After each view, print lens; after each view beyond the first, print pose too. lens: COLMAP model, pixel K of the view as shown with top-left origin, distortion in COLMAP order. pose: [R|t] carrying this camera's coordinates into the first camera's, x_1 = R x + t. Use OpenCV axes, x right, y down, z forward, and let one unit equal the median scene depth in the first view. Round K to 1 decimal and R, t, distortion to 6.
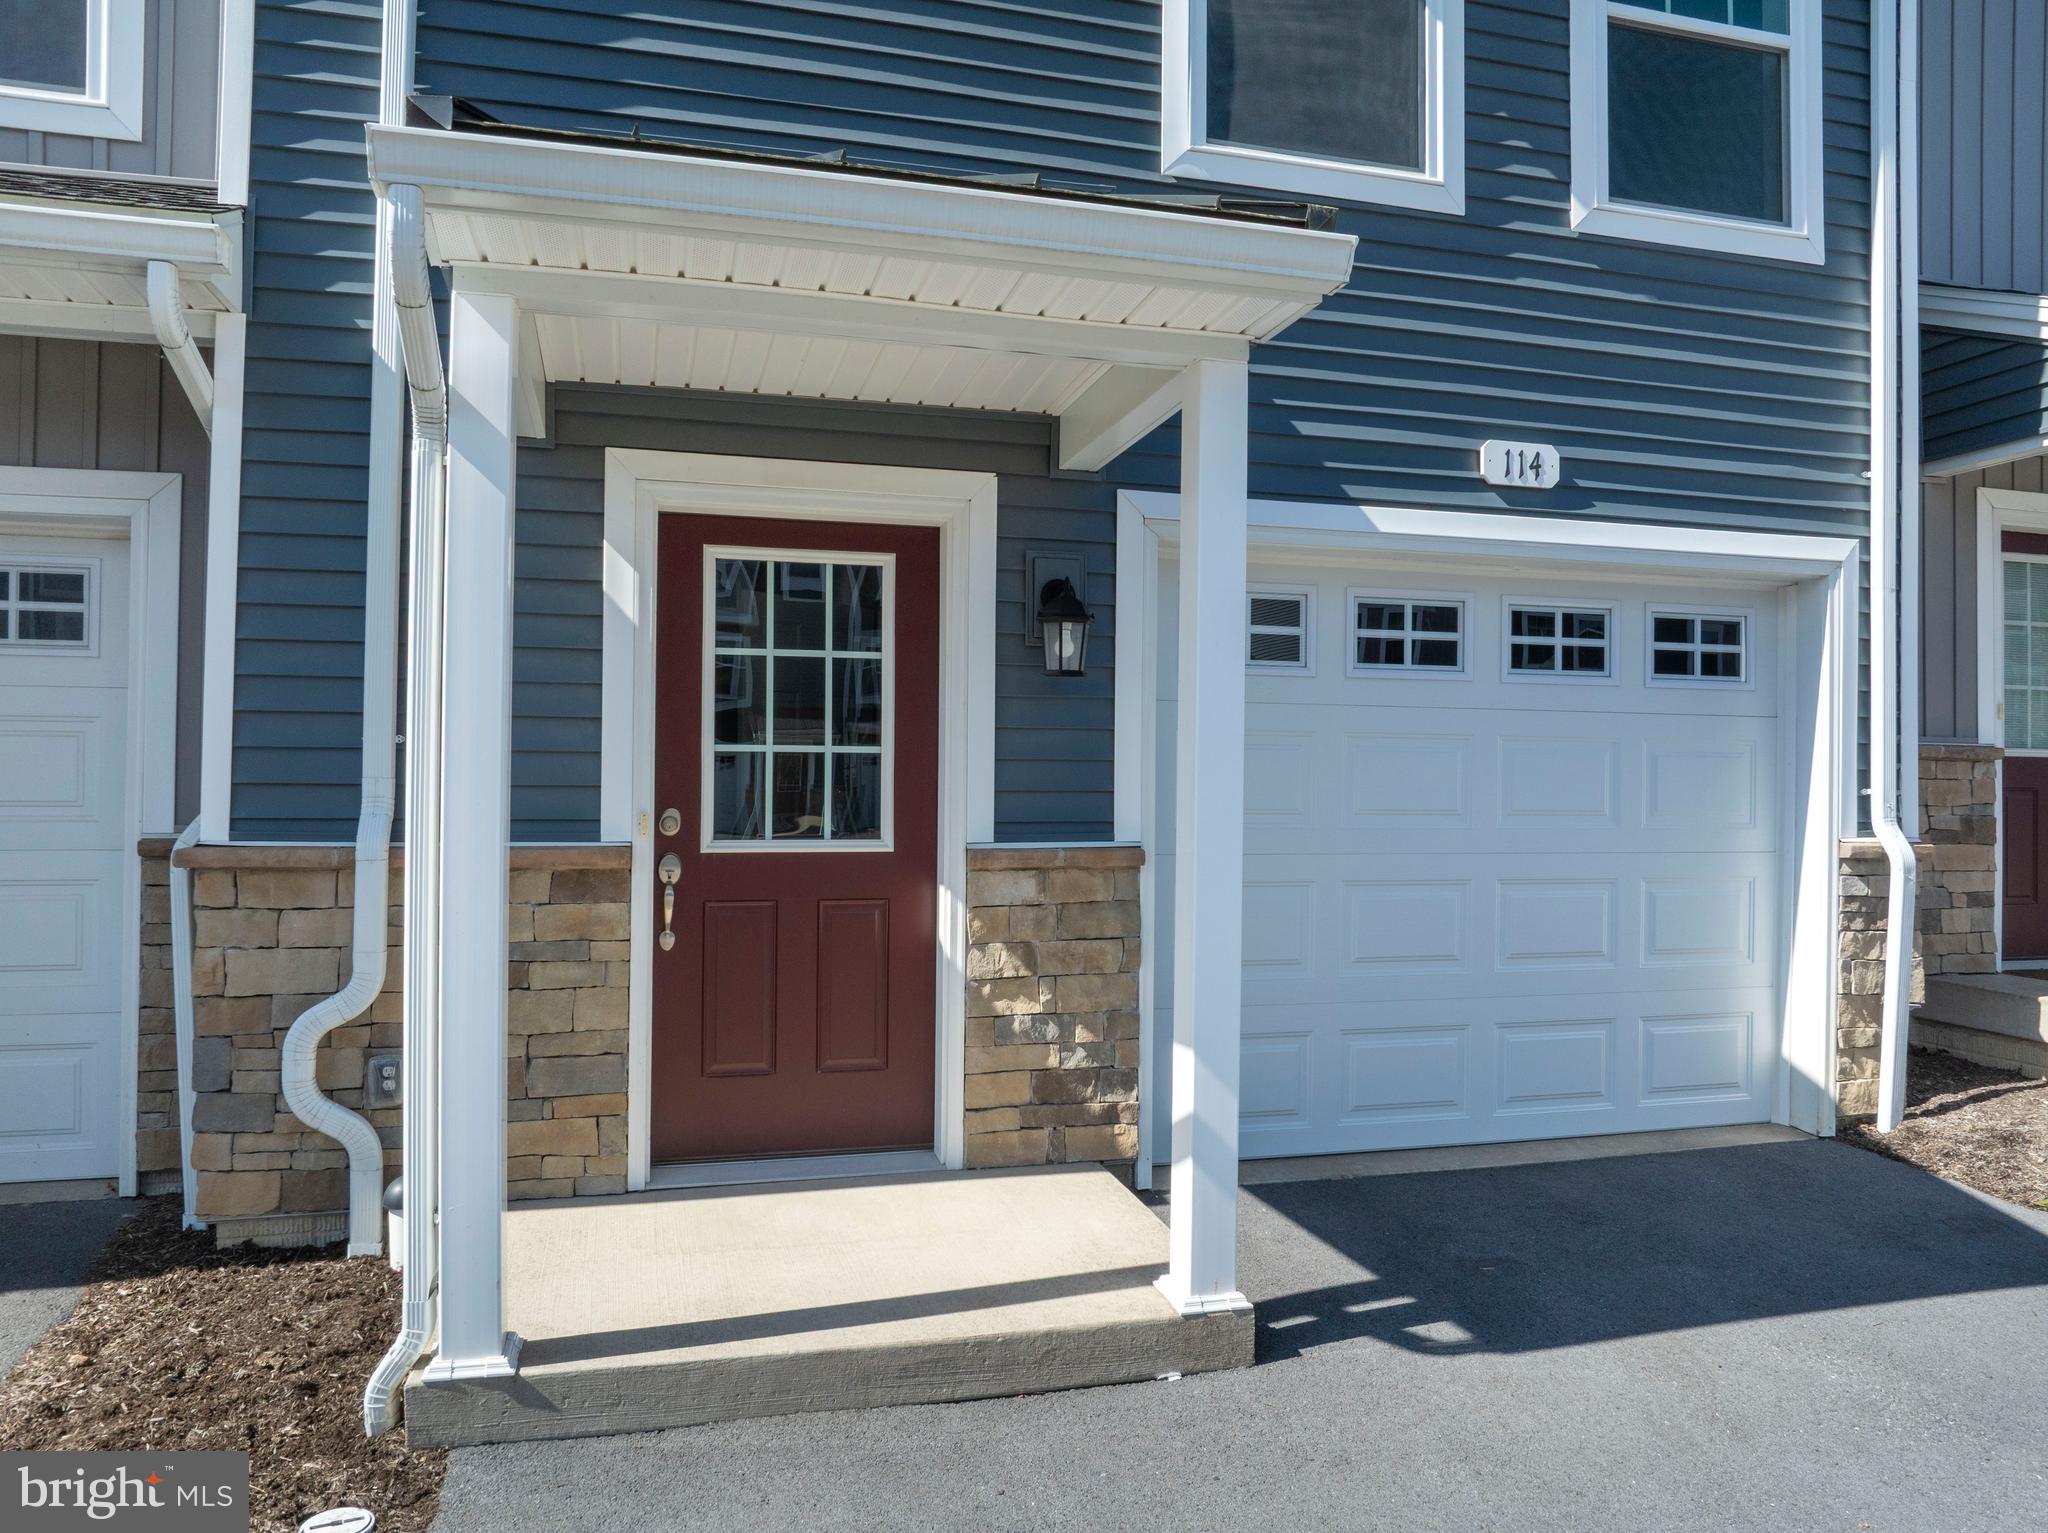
lens RADIAL K [[1419.6, 0, 1034.6], [0, 1419.6, 779.7], [0, 0, 1]] dist [-0.041874, -0.002826]
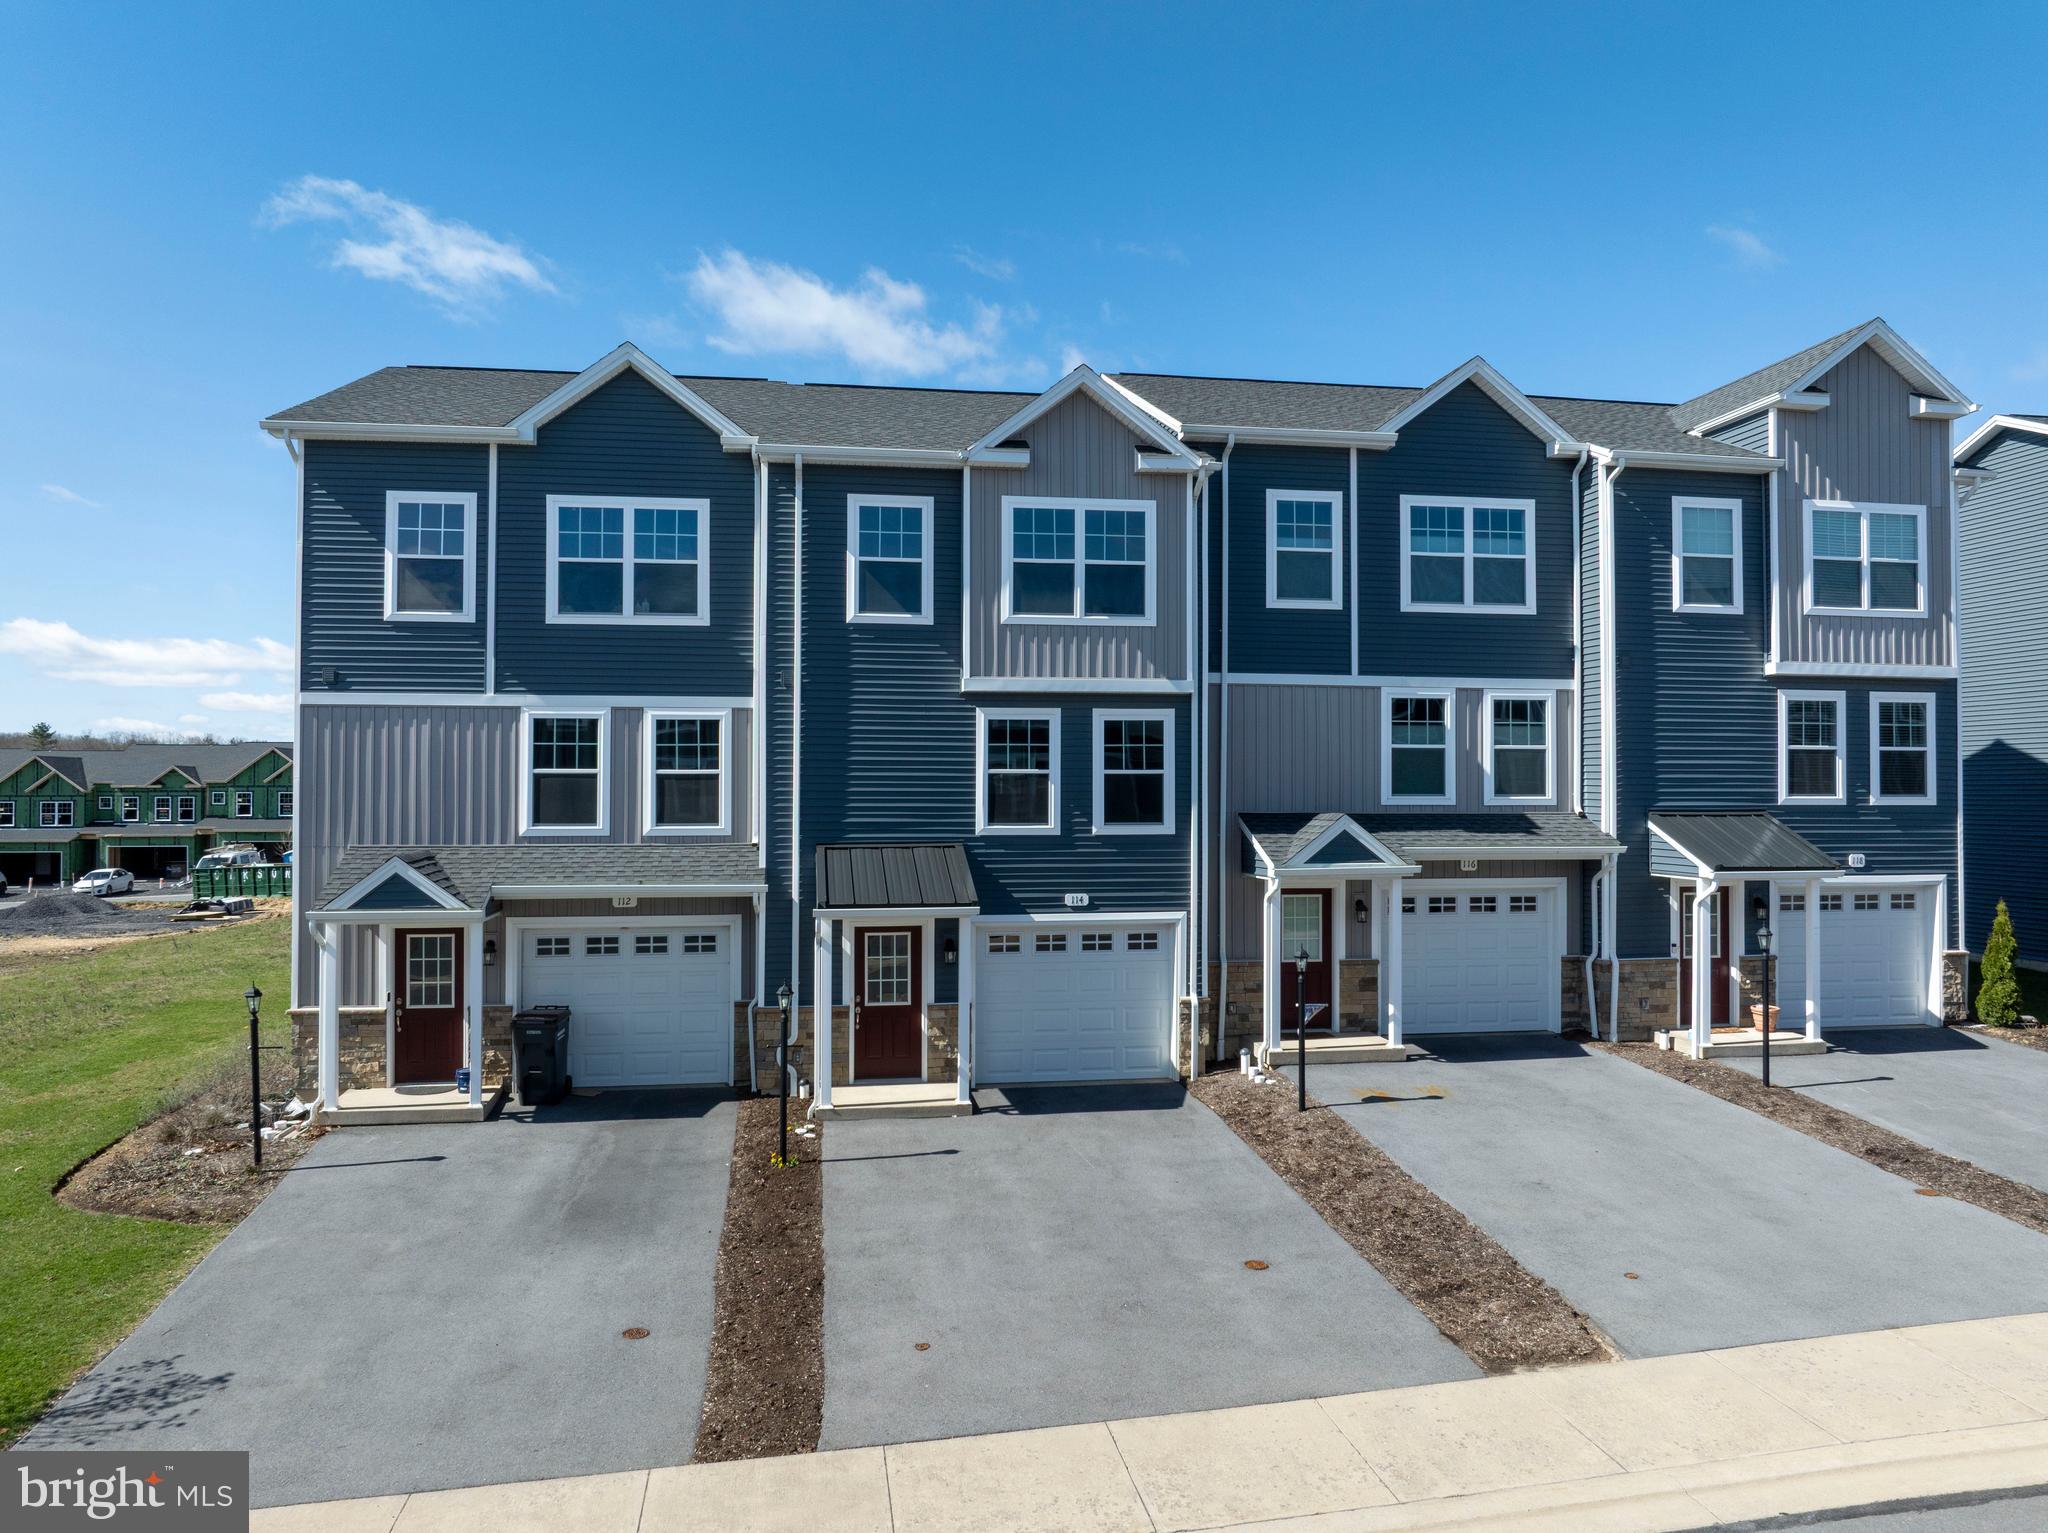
lens RADIAL K [[1419.6, 0, 1020.5], [0, 1419.6, 768.6], [0, 0, 1]] dist [-0.041874, -0.002826]
pose [[0.993827, -0.009679, -0.110519, 0.623465], [0.008586, 0.999909, -0.010365, -0.542142], [0.110609, 0.009352, 0.993820, -2.815424]]
